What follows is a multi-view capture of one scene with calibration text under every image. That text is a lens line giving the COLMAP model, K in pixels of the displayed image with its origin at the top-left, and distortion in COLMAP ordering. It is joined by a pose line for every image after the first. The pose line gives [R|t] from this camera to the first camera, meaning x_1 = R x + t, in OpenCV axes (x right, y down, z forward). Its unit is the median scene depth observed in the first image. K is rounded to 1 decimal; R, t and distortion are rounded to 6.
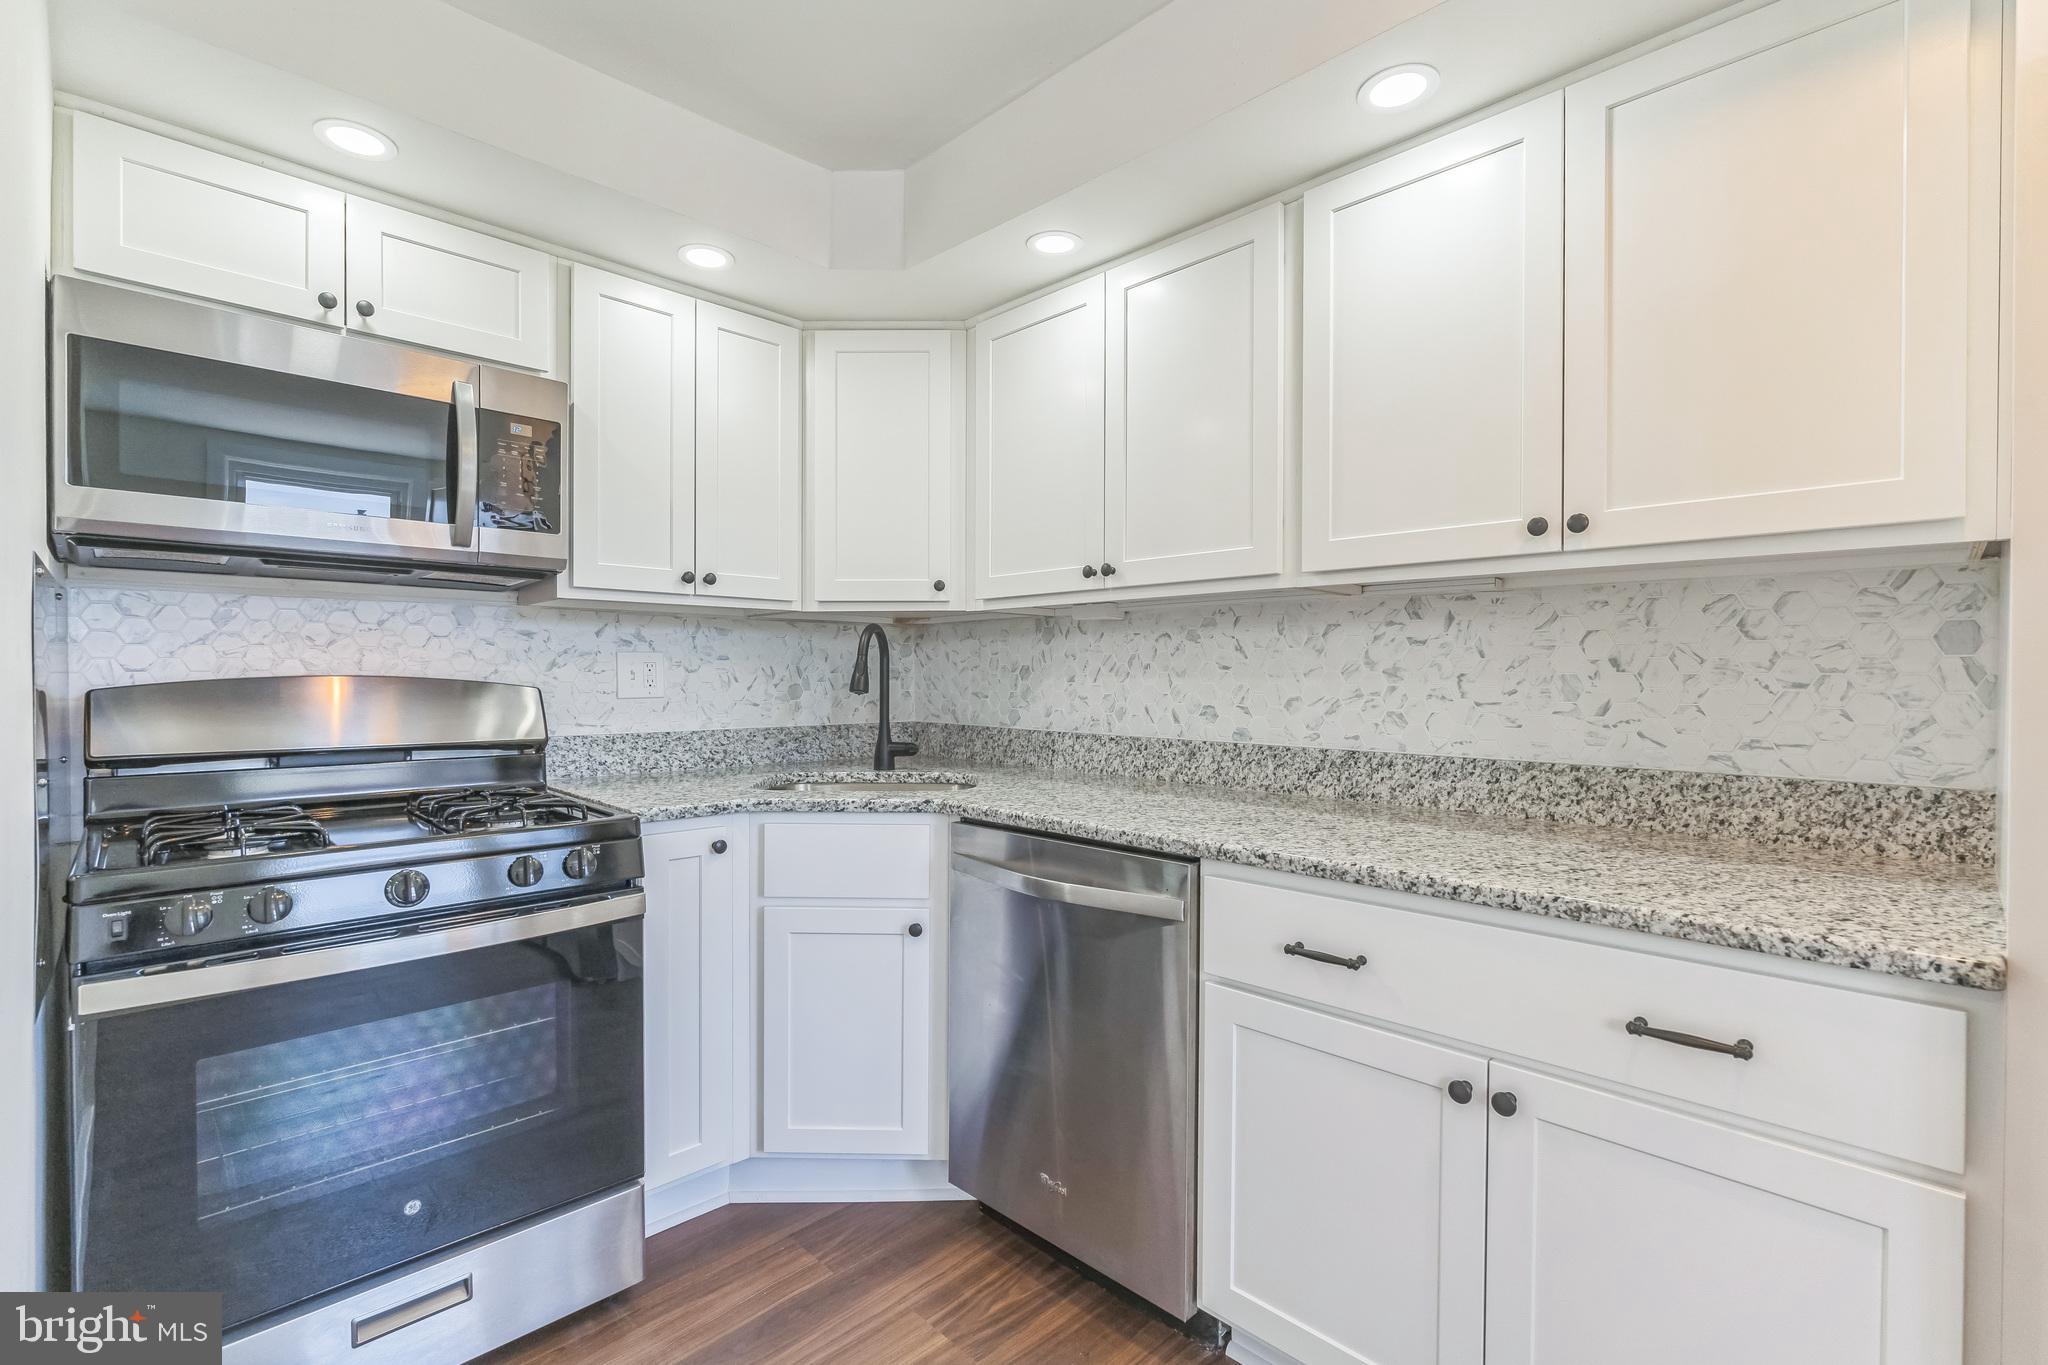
lens RADIAL K [[900.7, 0, 1006.2], [0, 900.7, 687.6], [0, 0, 1]] dist [-0.004595, 0.000249]
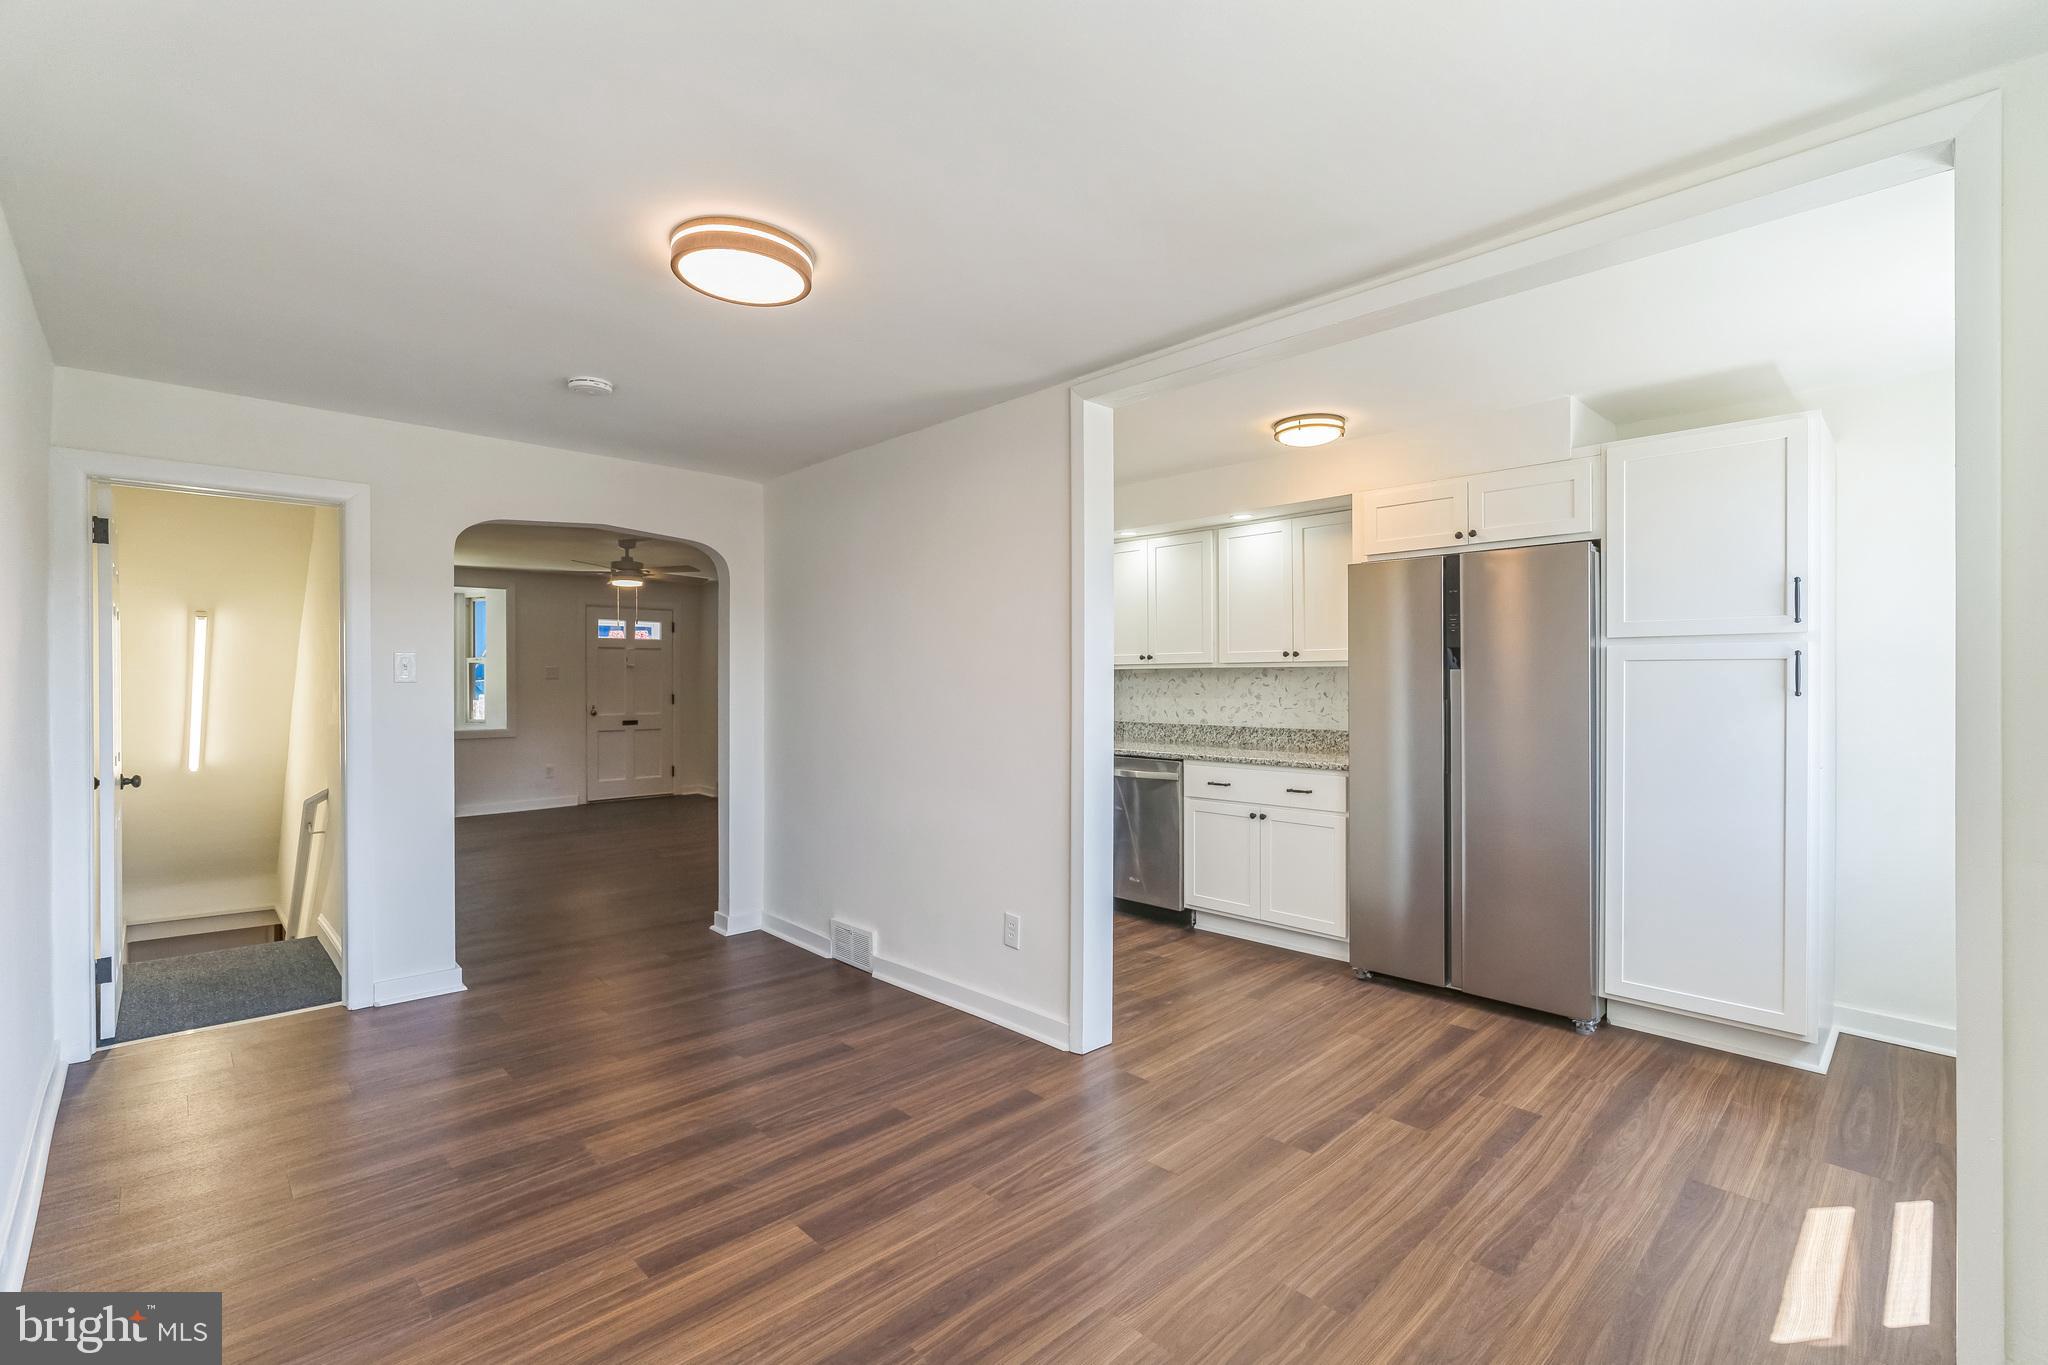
lens RADIAL K [[900.7, 0, 1015.5], [0, 900.7, 678.7], [0, 0, 1]] dist [-0.004595, 0.000249]
pose [[0.999927, -0.009490, -0.007465, -0.282729], [0.009409, 0.999897, -0.010853, -0.051141], [0.007567, 0.010782, 0.999913, -1.771129]]
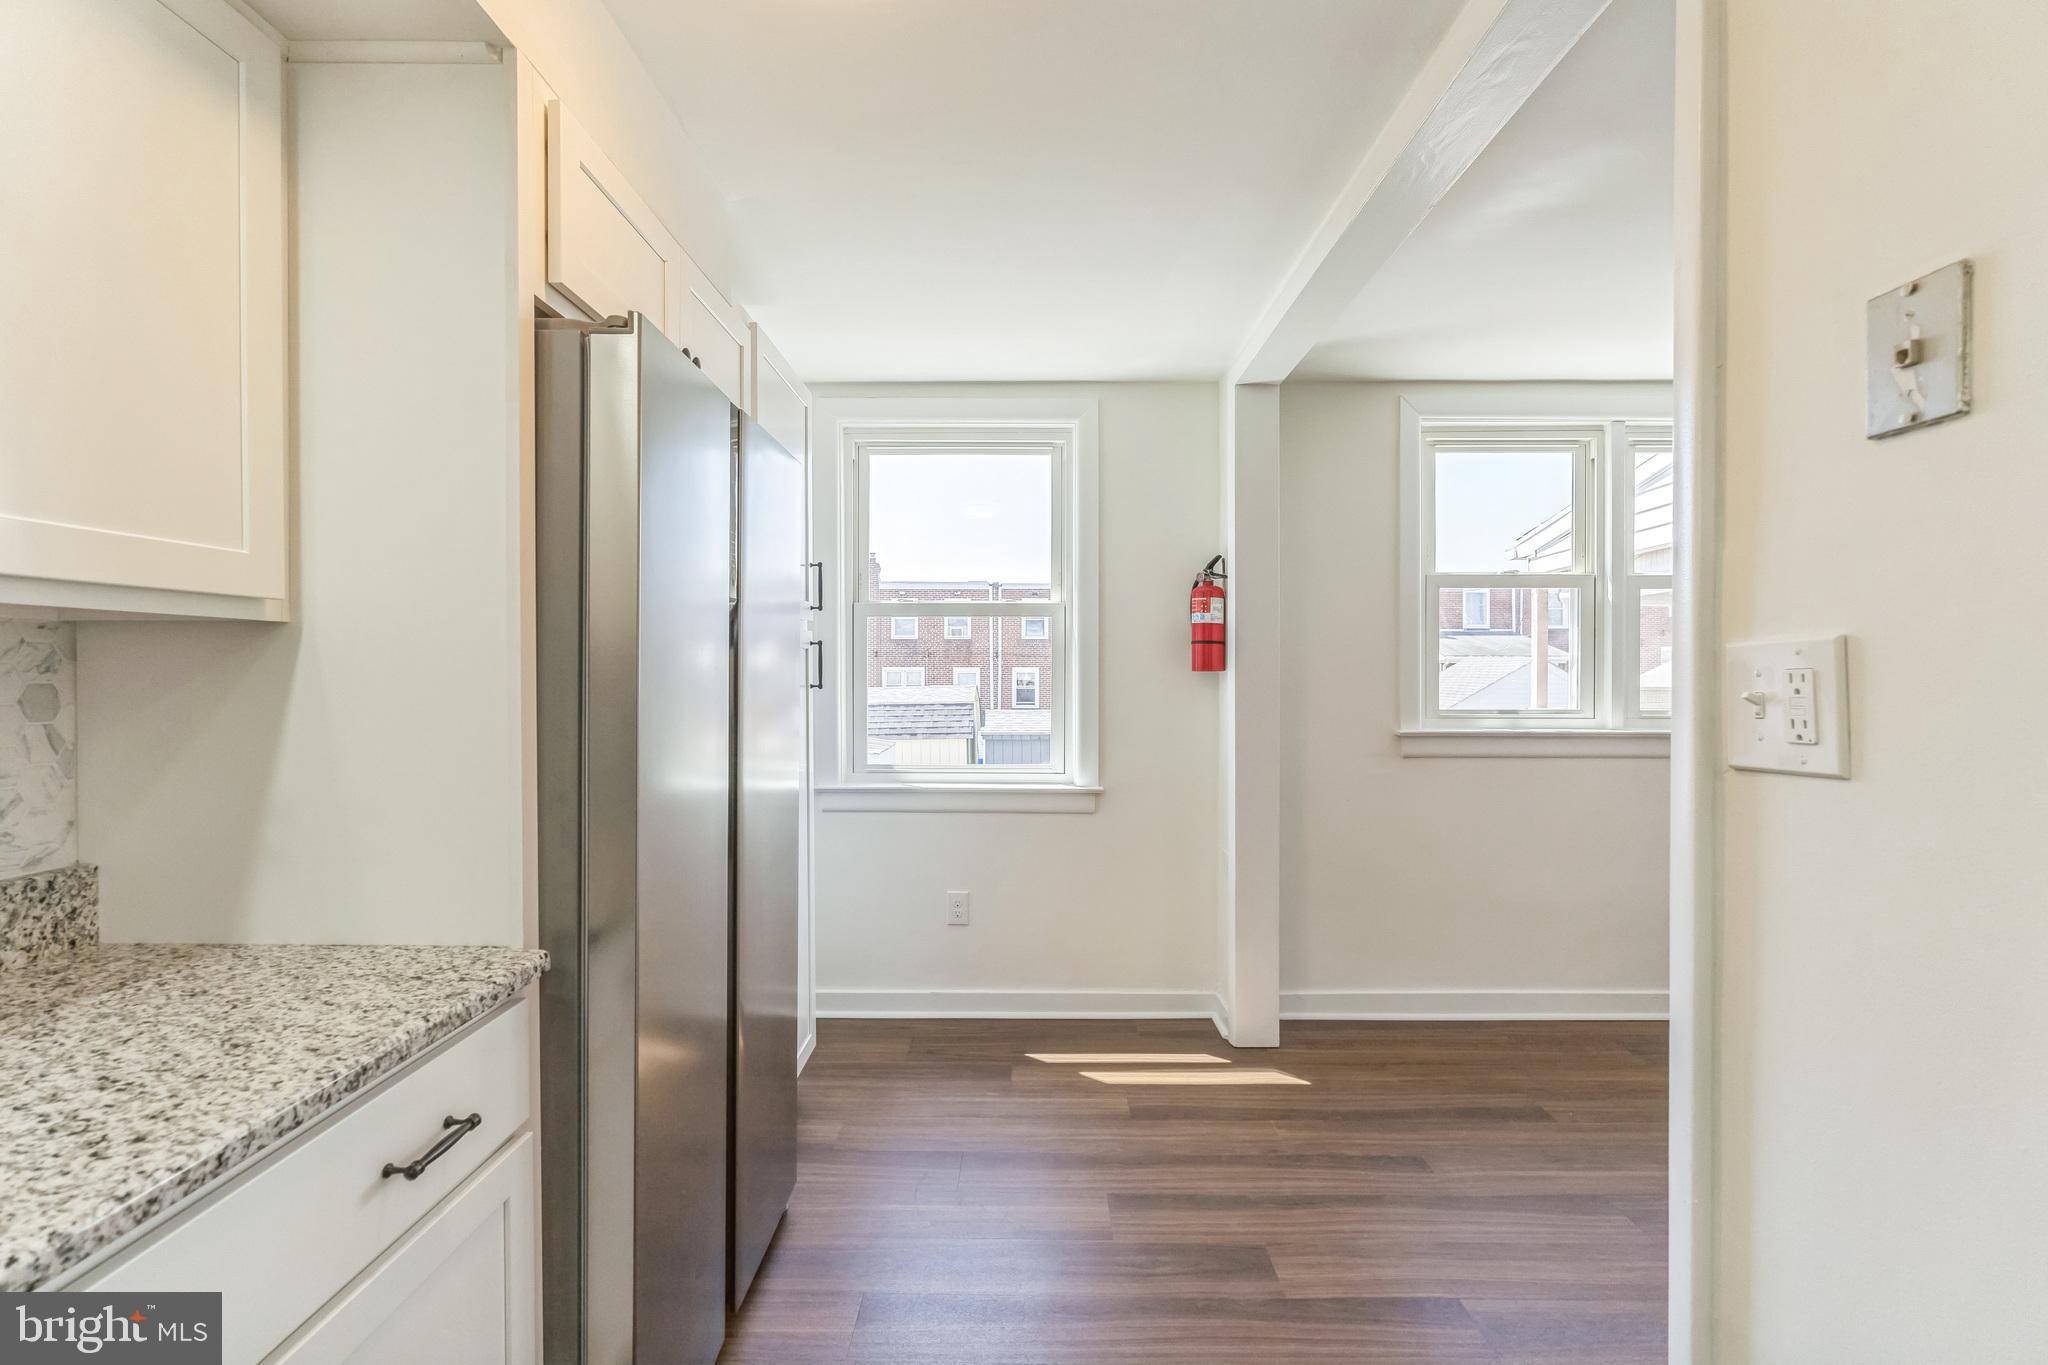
lens RADIAL K [[900.7, 0, 1023.0], [0, 900.7, 671.9], [0, 0, 1]] dist [-0.004595, 0.000249]
pose [[-0.721595, -0.005591, 0.692293, -0.195518], [0.003586, 0.999924, 0.011813, -0.068453], [-0.692306, 0.011006, -0.721520, 0.704093]]
